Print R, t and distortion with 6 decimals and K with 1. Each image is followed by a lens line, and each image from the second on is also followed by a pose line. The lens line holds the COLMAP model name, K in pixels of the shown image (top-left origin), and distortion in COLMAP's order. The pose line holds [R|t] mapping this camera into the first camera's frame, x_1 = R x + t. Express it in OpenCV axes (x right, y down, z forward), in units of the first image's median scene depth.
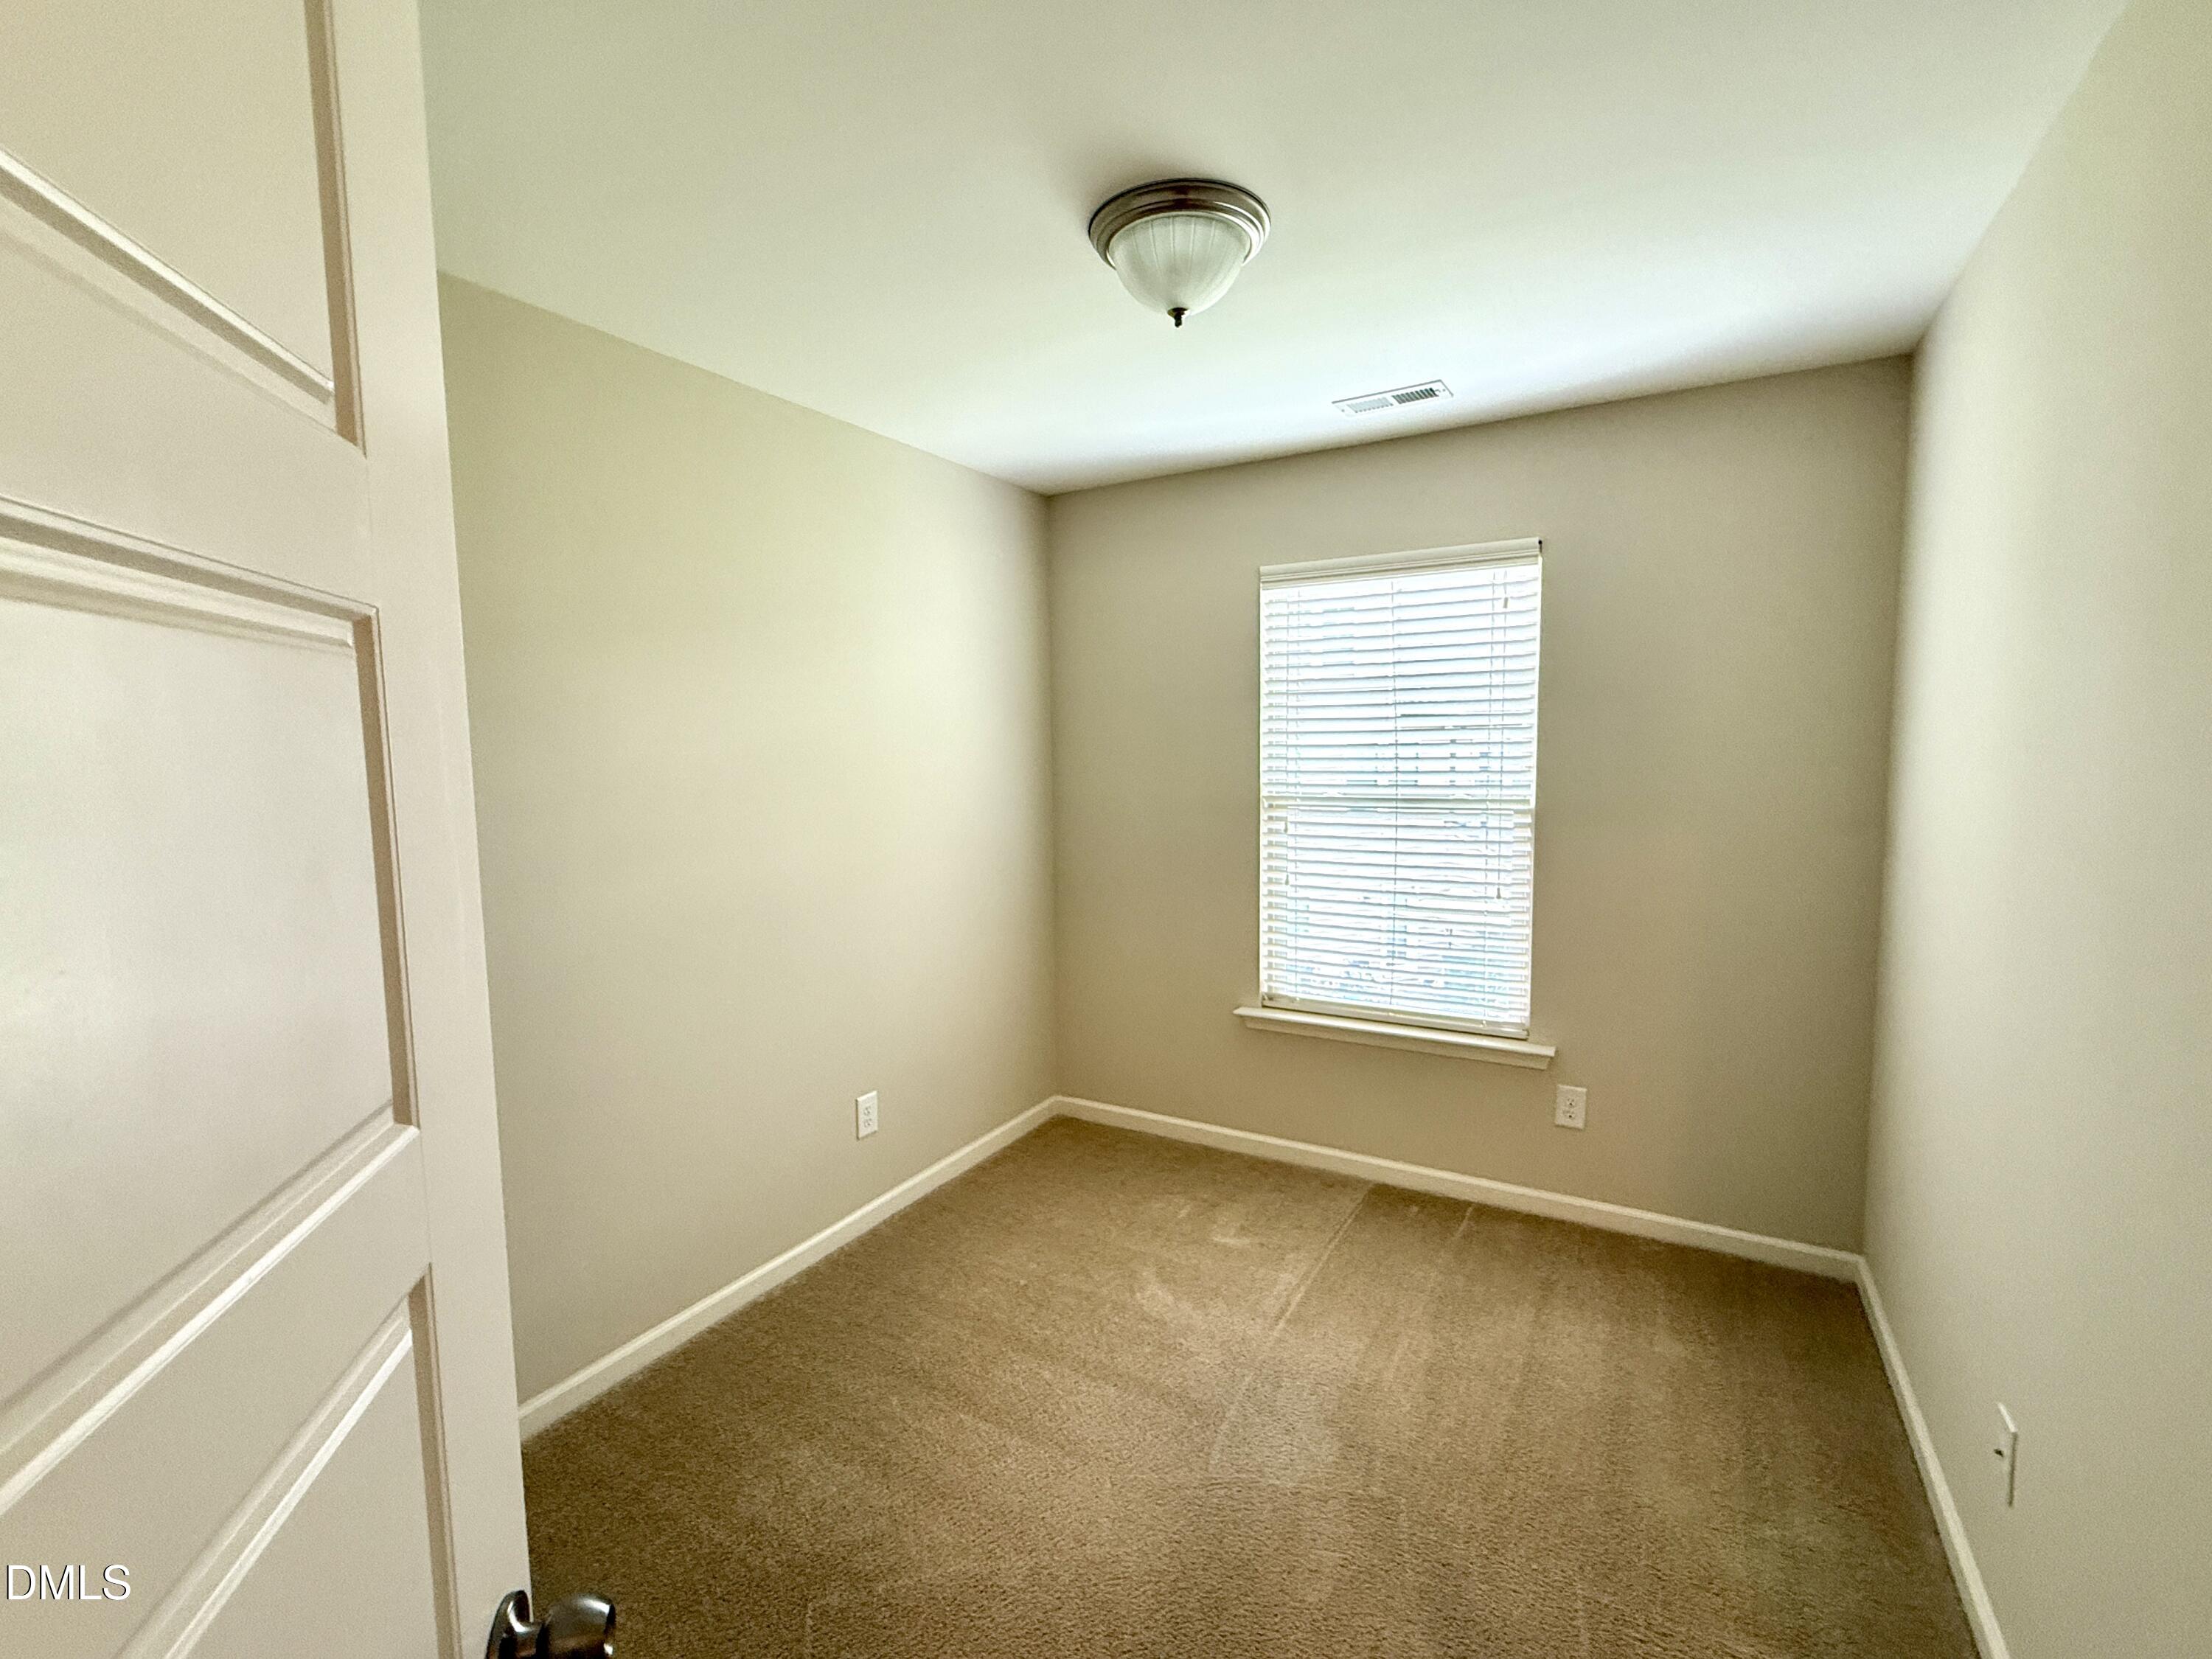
lens RADIAL K [[975.2, 0, 1107.0], [0, 975.2, 826.3], [0, 0, 1]] dist [0.000745, -0.000185]
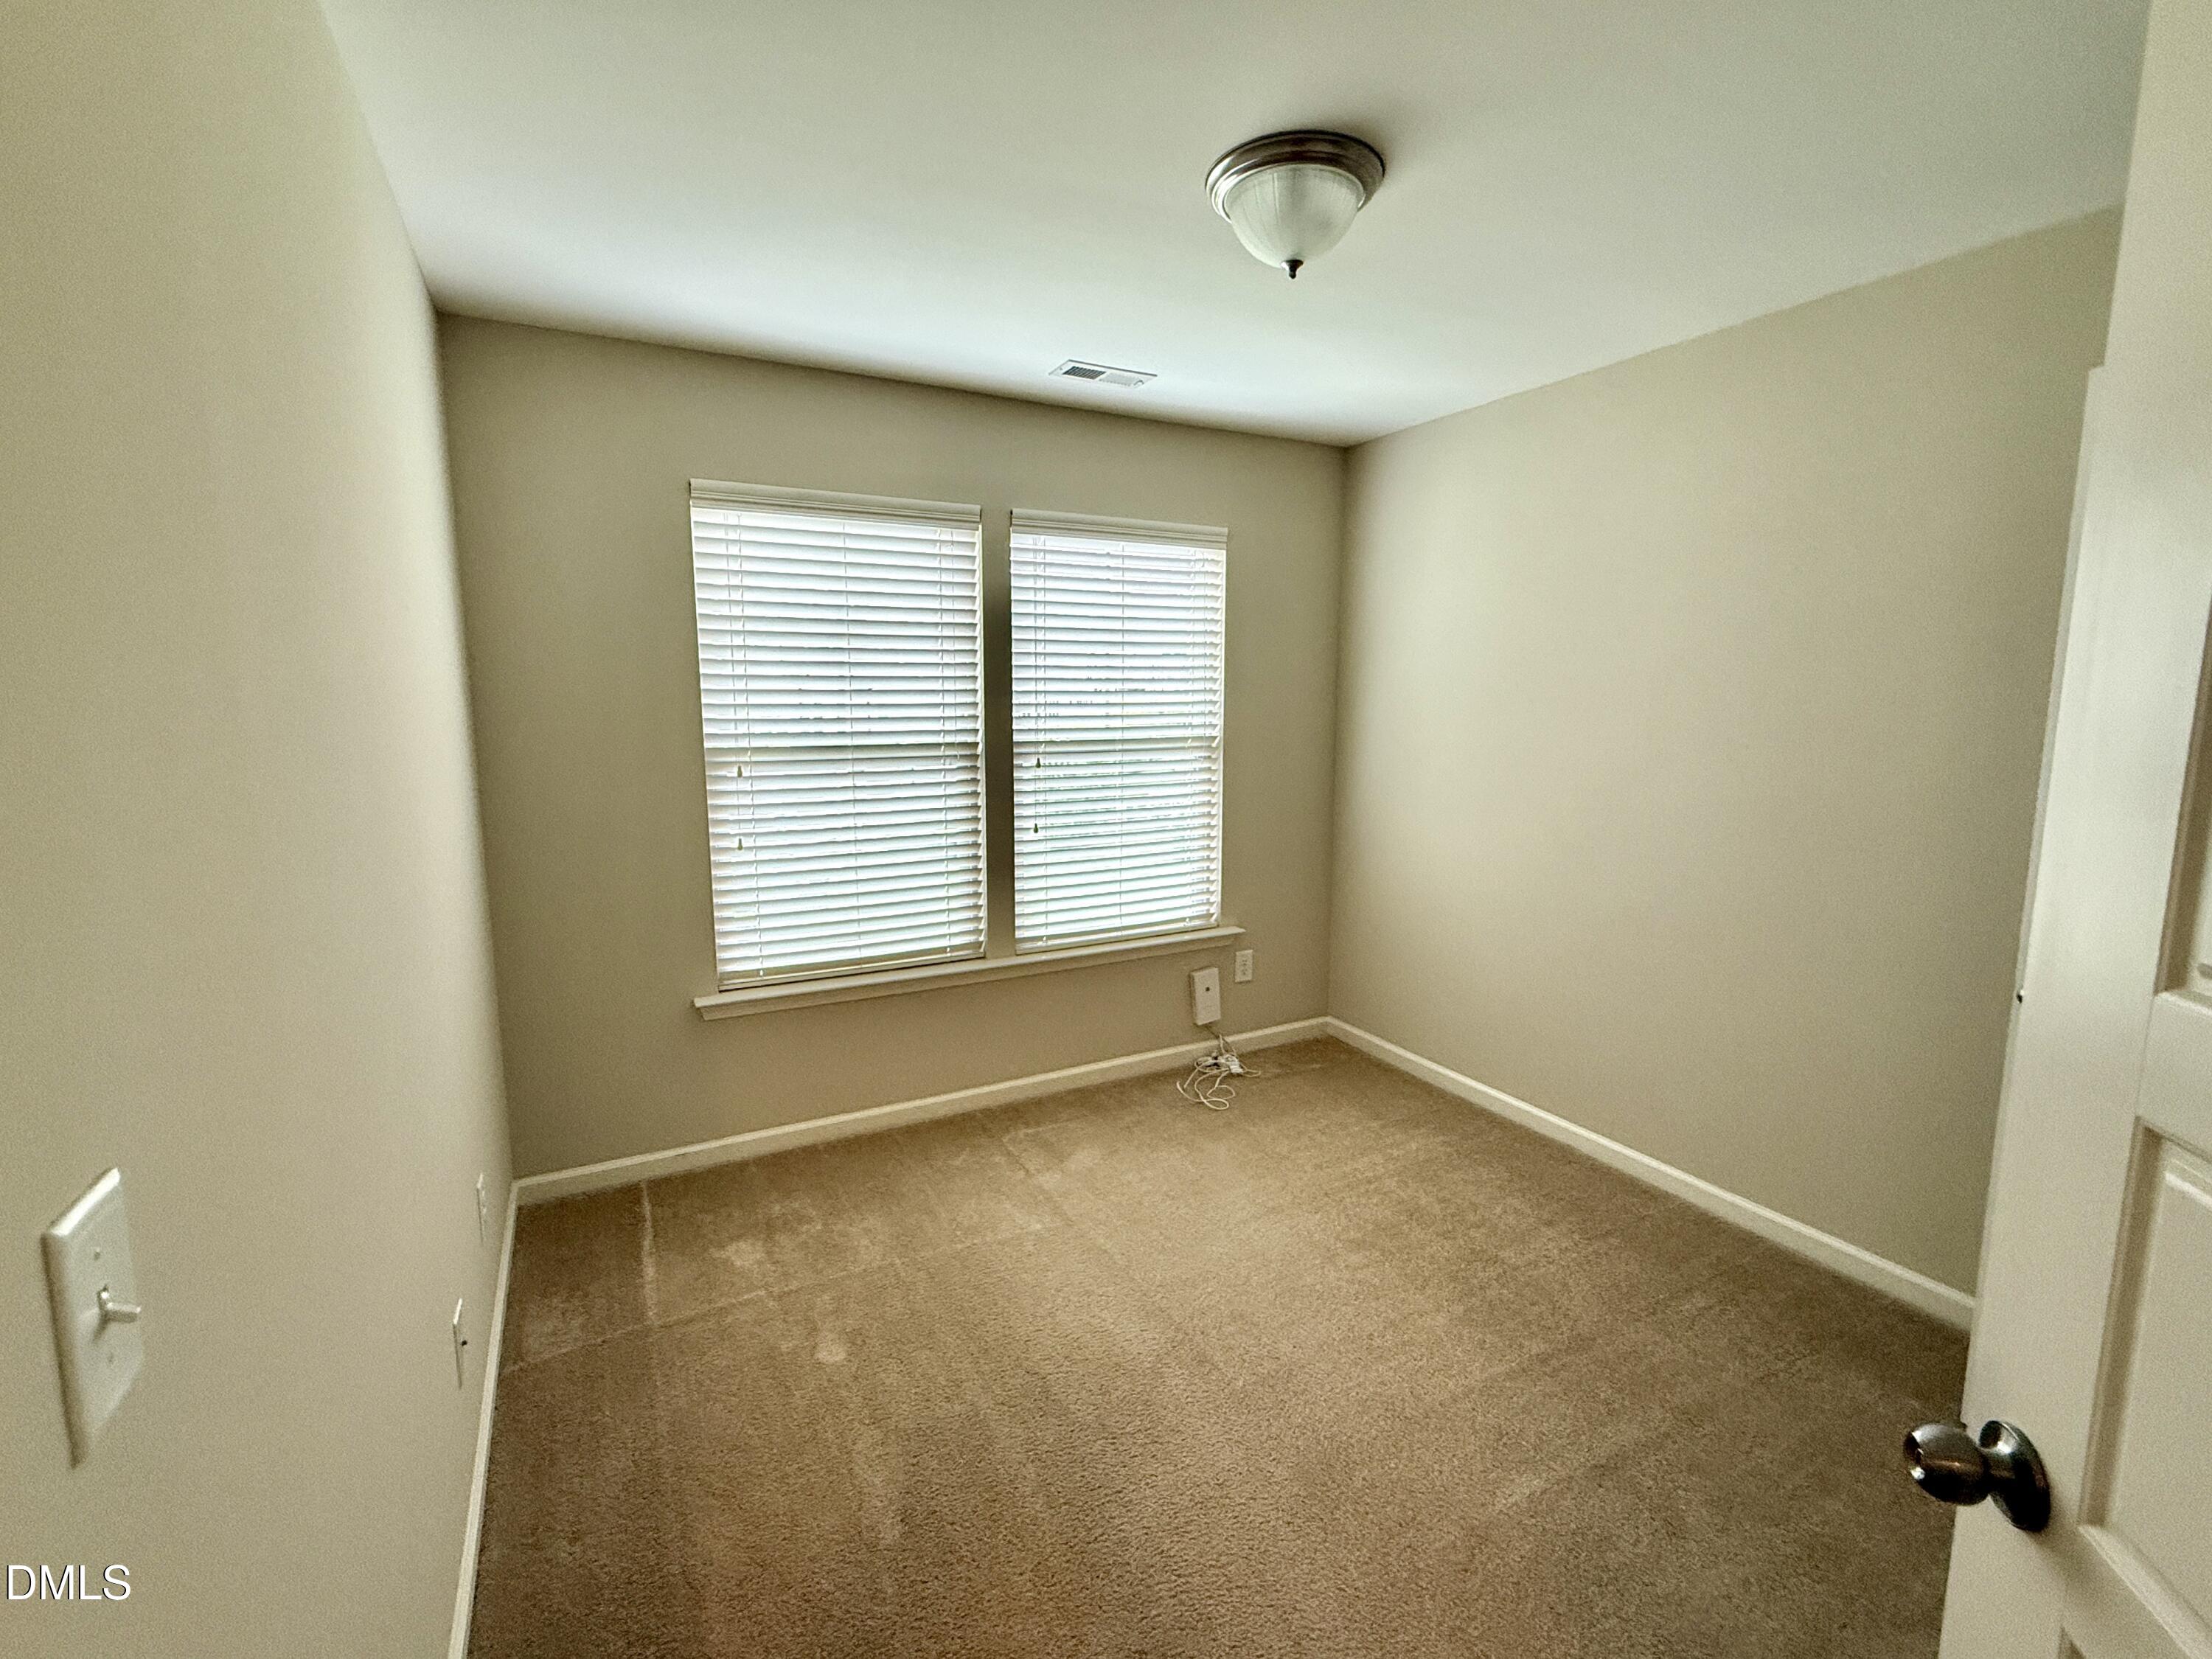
lens RADIAL K [[975.2, 0, 1107.0], [0, 975.2, 826.3], [0, 0, 1]] dist [0.000745, -0.000185]
pose [[0.520735, -0.106663, 0.847029, -0.653563], [0.063158, 0.994259, 0.086375, -0.027618], [-0.851379, 0.008518, 0.524482, 0.408801]]
